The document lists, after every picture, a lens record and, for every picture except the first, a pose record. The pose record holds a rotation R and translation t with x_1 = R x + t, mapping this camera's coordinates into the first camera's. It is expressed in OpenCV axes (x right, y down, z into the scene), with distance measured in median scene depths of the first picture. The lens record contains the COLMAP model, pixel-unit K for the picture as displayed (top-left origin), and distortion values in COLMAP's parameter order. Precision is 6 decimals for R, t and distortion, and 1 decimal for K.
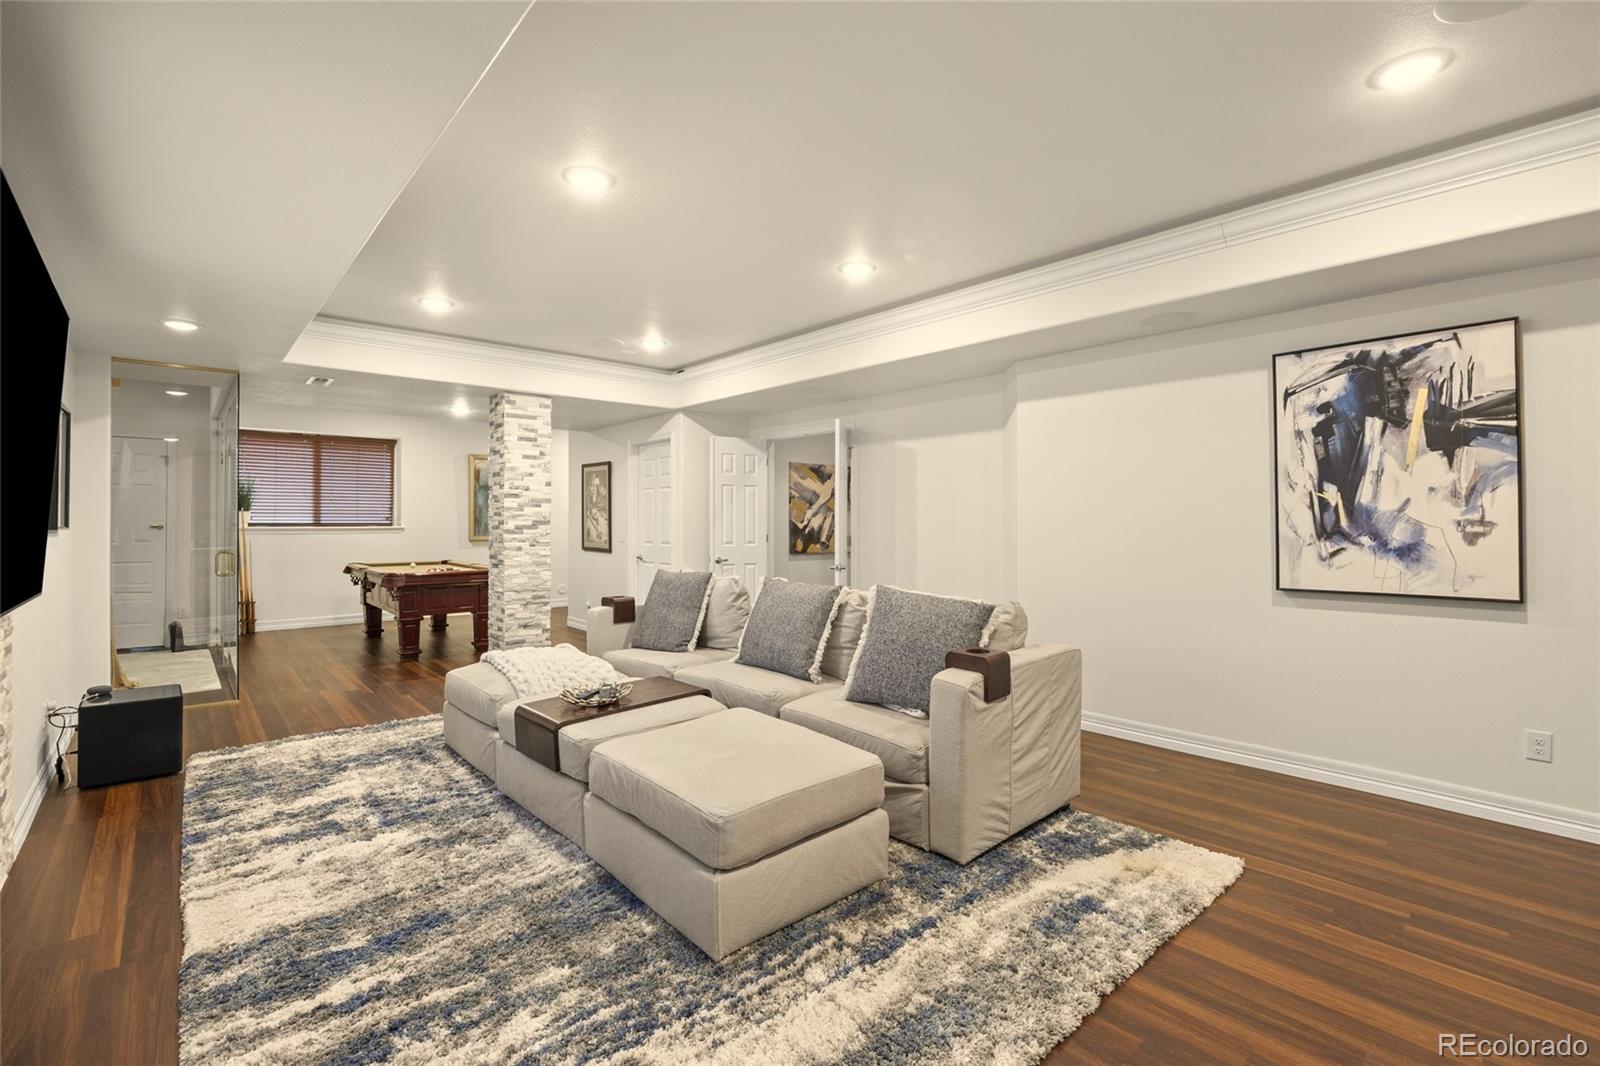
lens RADIAL K [[722.4, 0, 800.0], [0, 722.4, 521.7], [0, 0, 1]] dist [-0.005063, -0.000621]
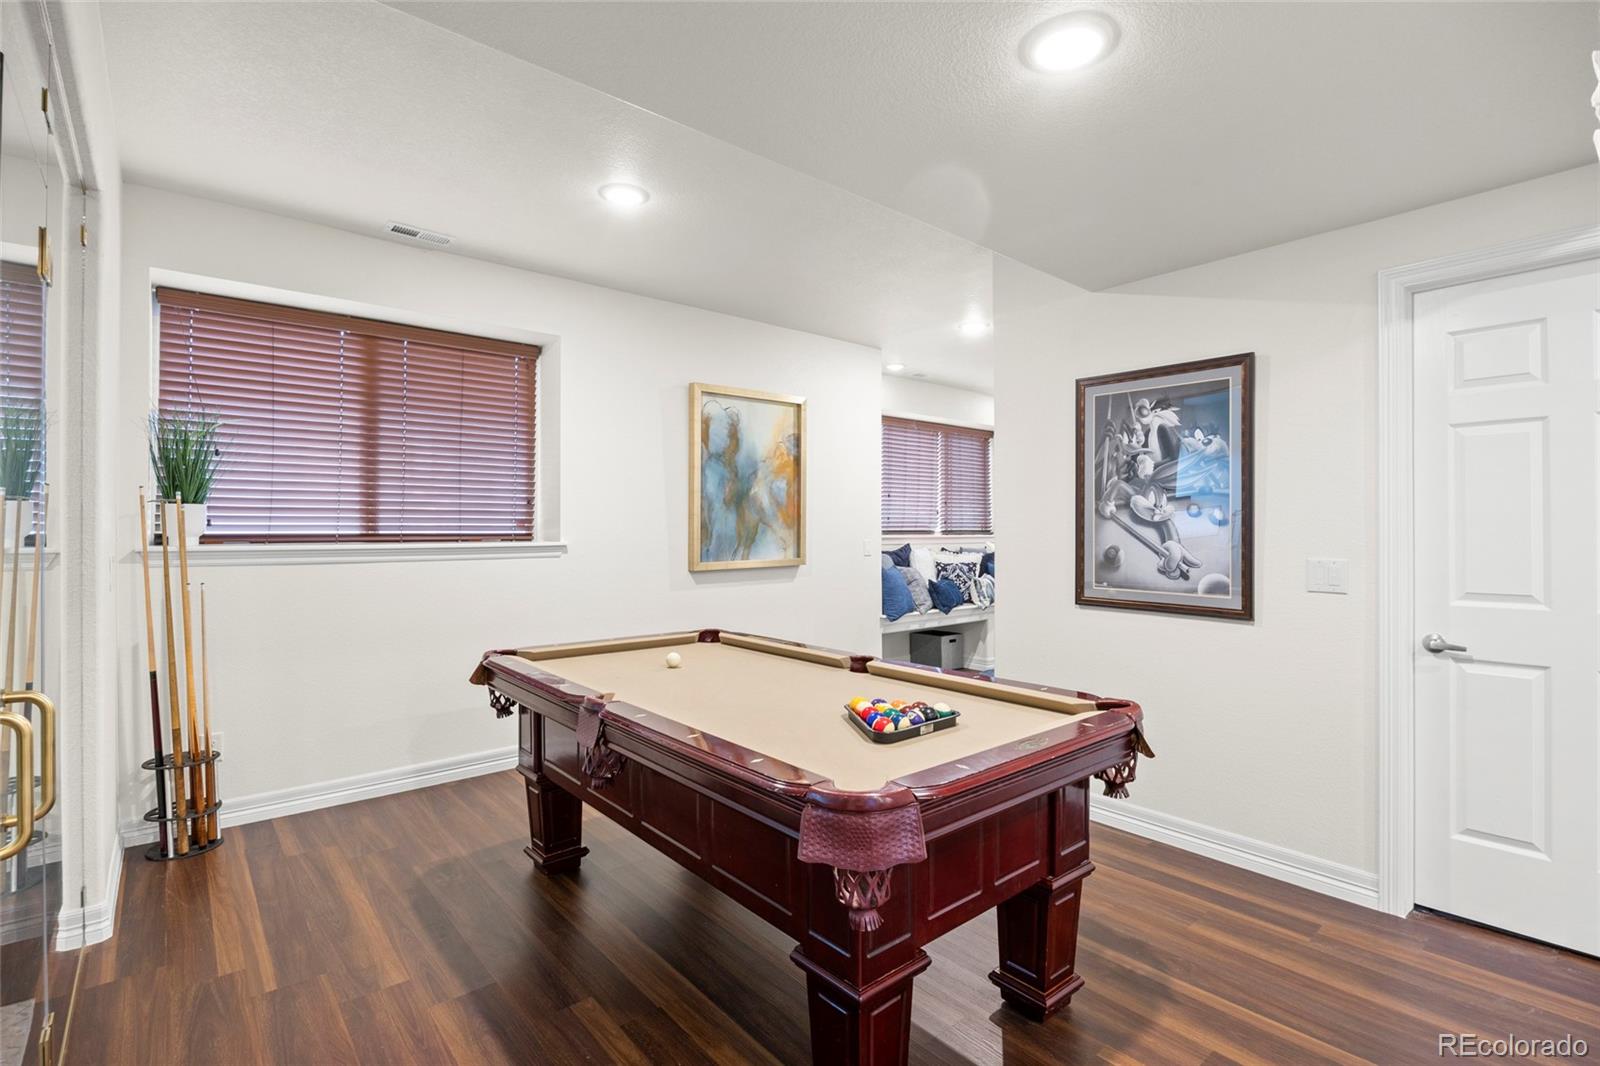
lens RADIAL K [[779.4, 0, 800.0], [0, 779.4, 533.0], [0, 0, 1]] dist [0.000630, 0.000294]
pose [[0.999657, 0.000861, -0.026193, -0.587947], [-0.000682, 0.999976, 0.006833, -0.003094], [0.026198, -0.006812, 0.999634, 0.799471]]
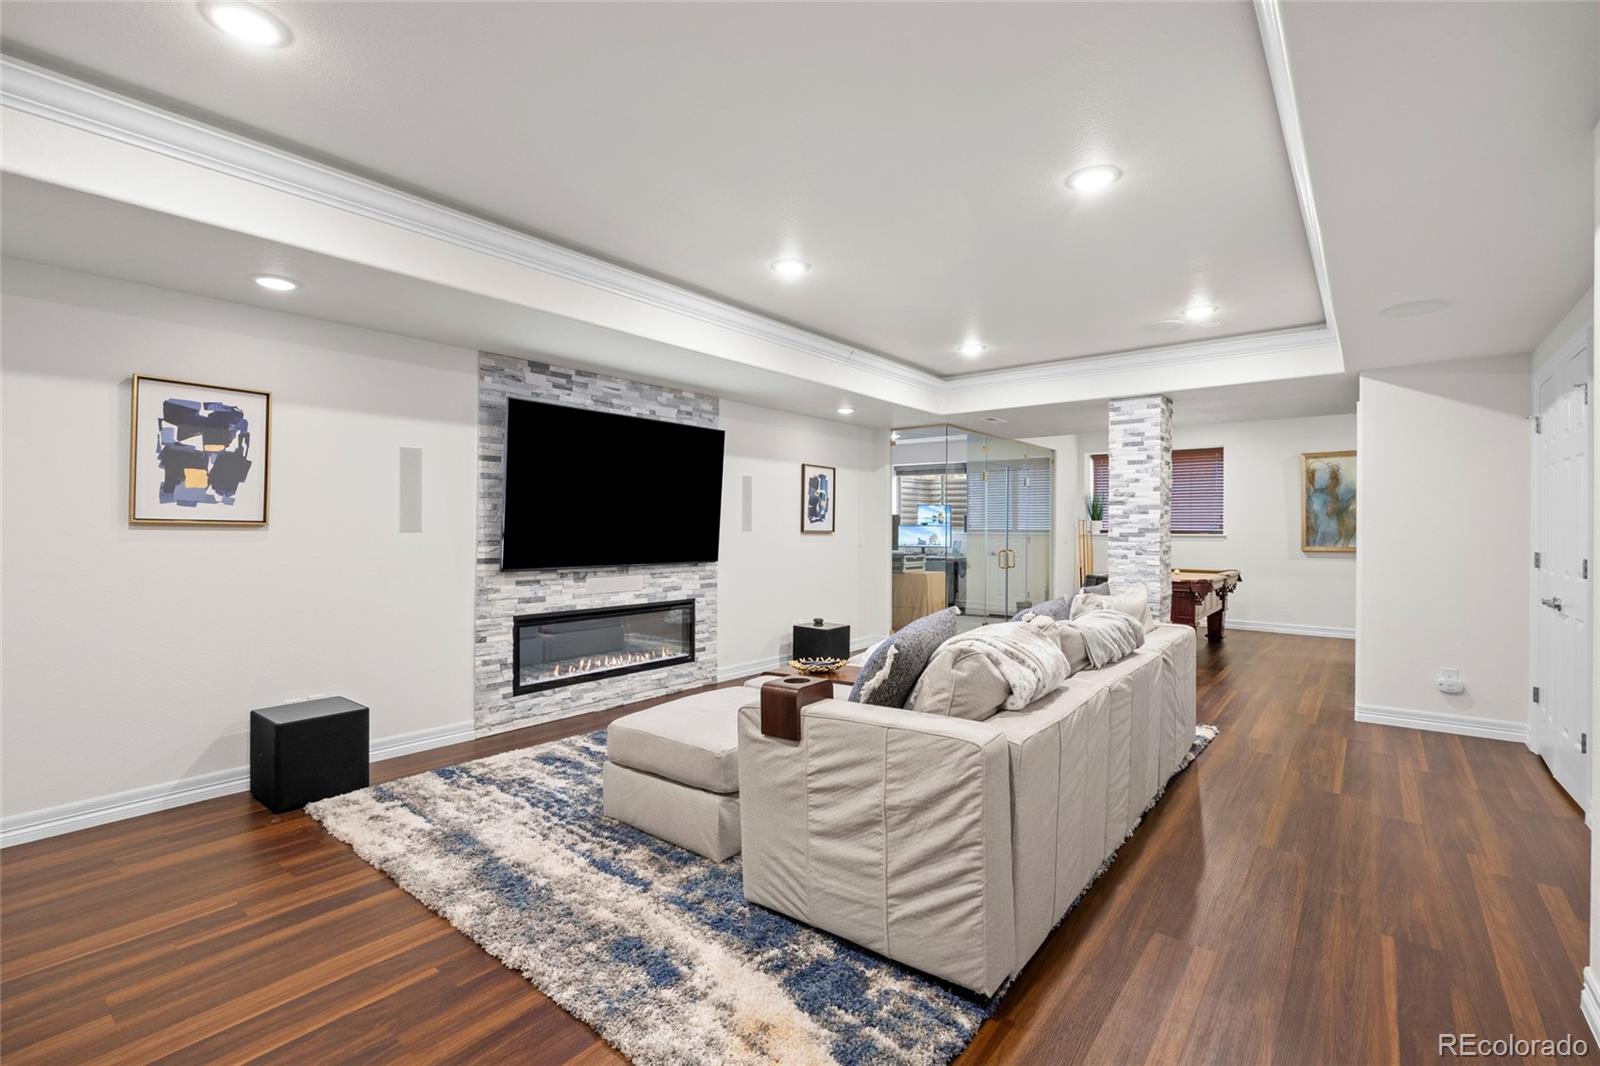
lens RADIAL K [[722.4, 0, 800.0], [0, 722.4, 521.7], [0, 0, 1]] dist [-0.005063, -0.000621]
pose [[0.152303, -0.008821, -0.988294, 0.511265], [-0.003582, 0.999949, -0.009478, 0.000687], [0.988327, 0.004984, 0.152264, 0.411174]]
